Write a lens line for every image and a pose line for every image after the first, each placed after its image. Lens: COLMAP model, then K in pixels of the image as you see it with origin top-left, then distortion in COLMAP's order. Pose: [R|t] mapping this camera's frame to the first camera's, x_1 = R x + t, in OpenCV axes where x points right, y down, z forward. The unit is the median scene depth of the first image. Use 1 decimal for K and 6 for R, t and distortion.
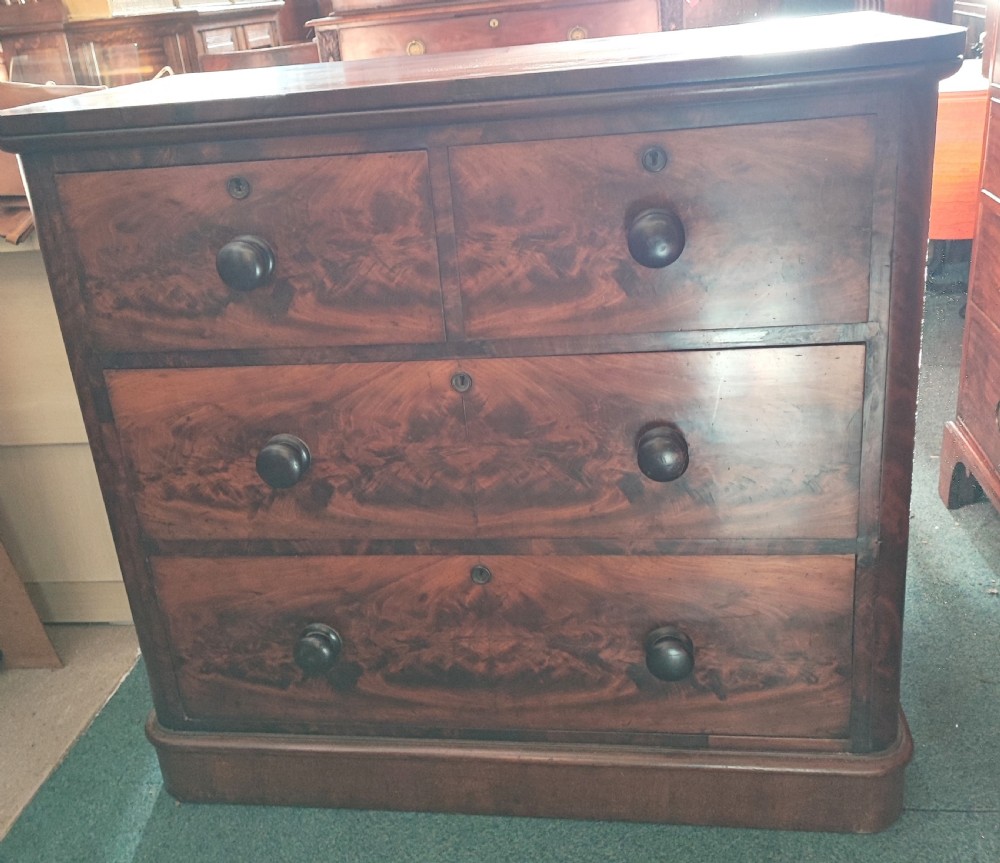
lens RADIAL K [[1045.1, 0, 479.1], [0, 1045.1, 384.9], [0, 0, 1]] dist [0.003729, 0.000000]
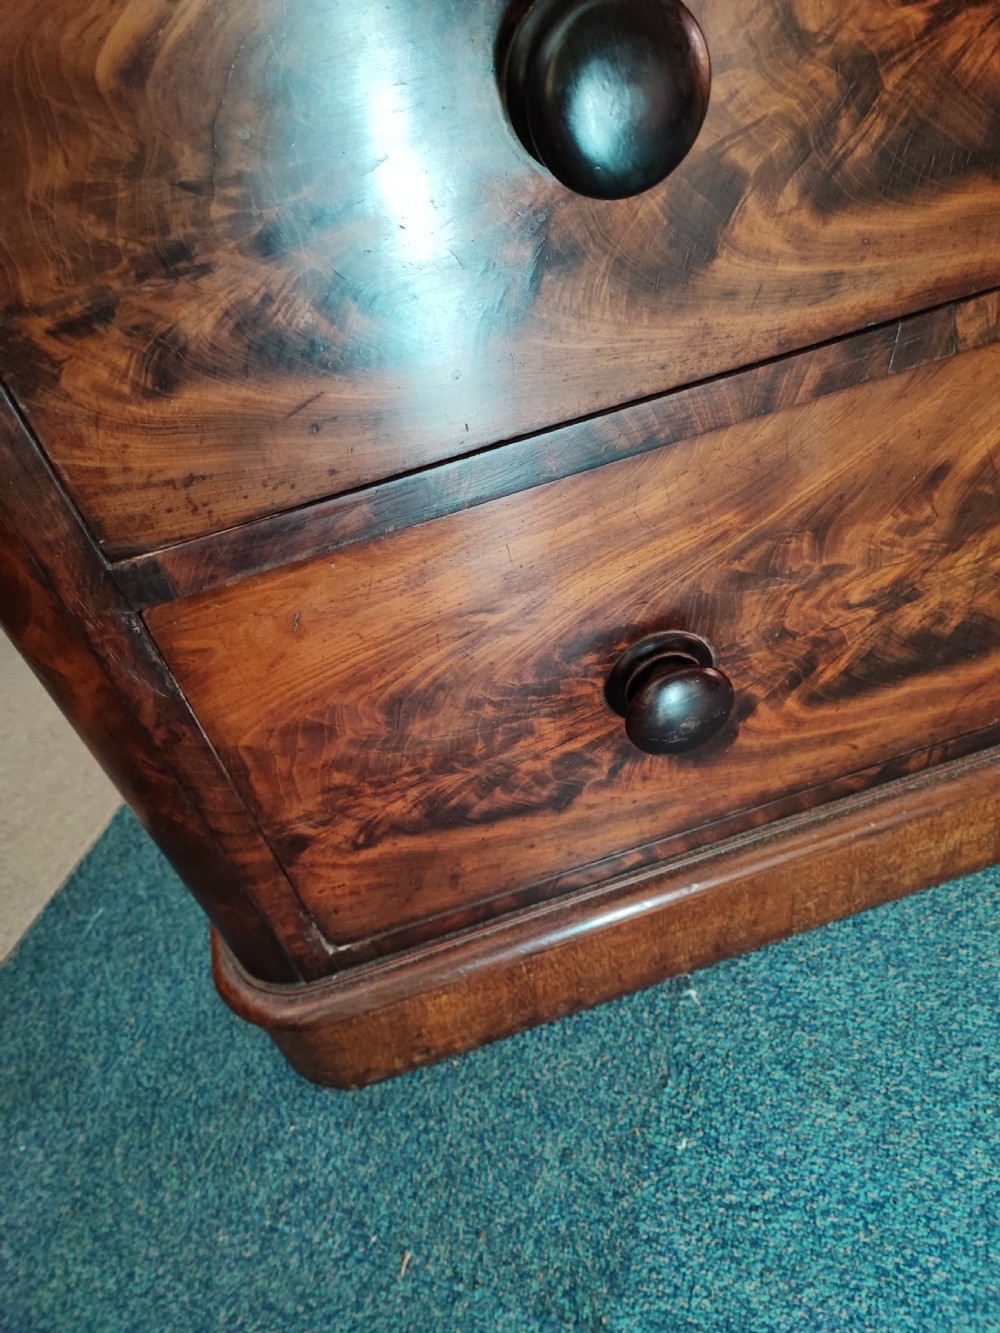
lens RADIAL K [[984.2, 0, 505.6], [0, 984.2, 663.9], [0, 0, 1]] dist [0.000071, 0.004878]
pose [[0.911241, -0.331870, 0.243929, -0.303040], [0.242286, 0.910854, 0.334130, 0.110623], [-0.333071, -0.245372, 0.910415, 0.714791]]
